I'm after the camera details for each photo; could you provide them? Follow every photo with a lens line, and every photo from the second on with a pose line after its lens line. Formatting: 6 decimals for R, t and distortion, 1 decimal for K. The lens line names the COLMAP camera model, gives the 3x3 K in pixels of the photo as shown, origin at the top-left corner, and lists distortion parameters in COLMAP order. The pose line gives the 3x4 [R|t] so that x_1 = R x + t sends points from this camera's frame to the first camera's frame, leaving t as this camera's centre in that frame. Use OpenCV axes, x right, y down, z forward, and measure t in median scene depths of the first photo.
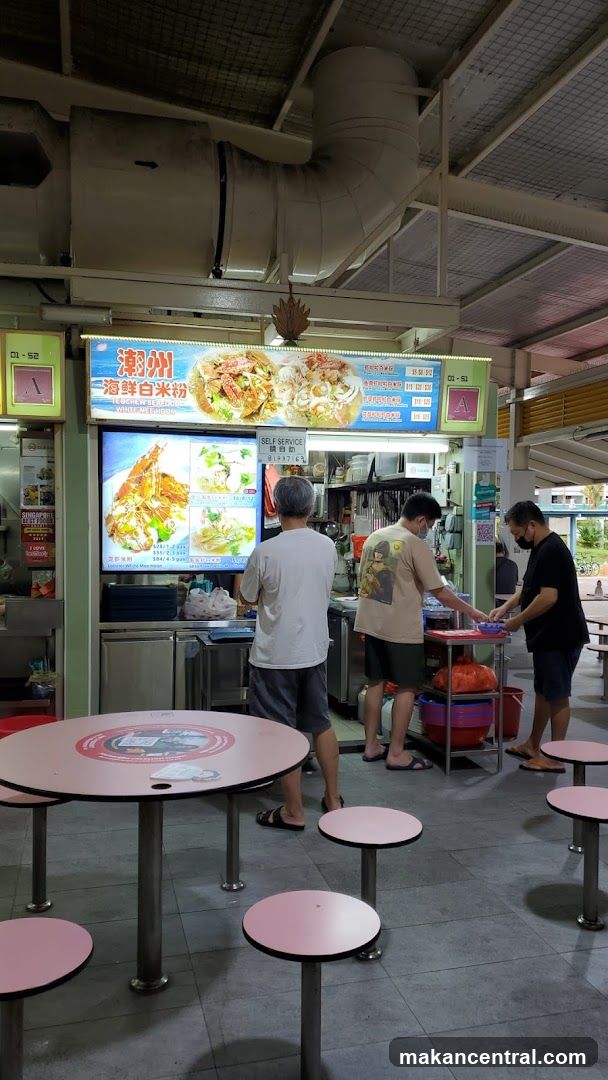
lens RADIAL K [[790.6, 0, 304.0], [0, 790.6, 540.0], [0, 0, 1]] dist [0.130468, 0.000066]
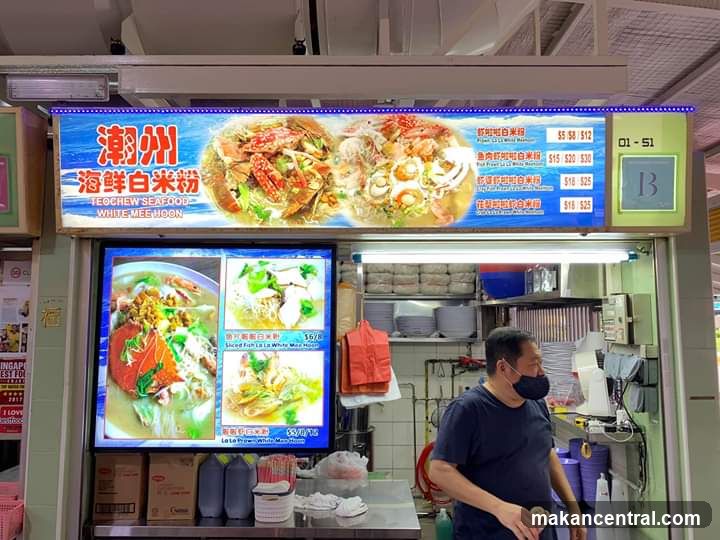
lens RADIAL K [[562.1, 0, 376.2], [0, 562.1, 262.3], [0, 0, 1]] dist [0.069911, -0.126397]
pose [[0.970020, -0.030932, -0.241050, 0.104893], [0.001337, 0.992531, -0.121986, -0.059784], [0.243023, 0.118006, 0.962816, 0.565820]]
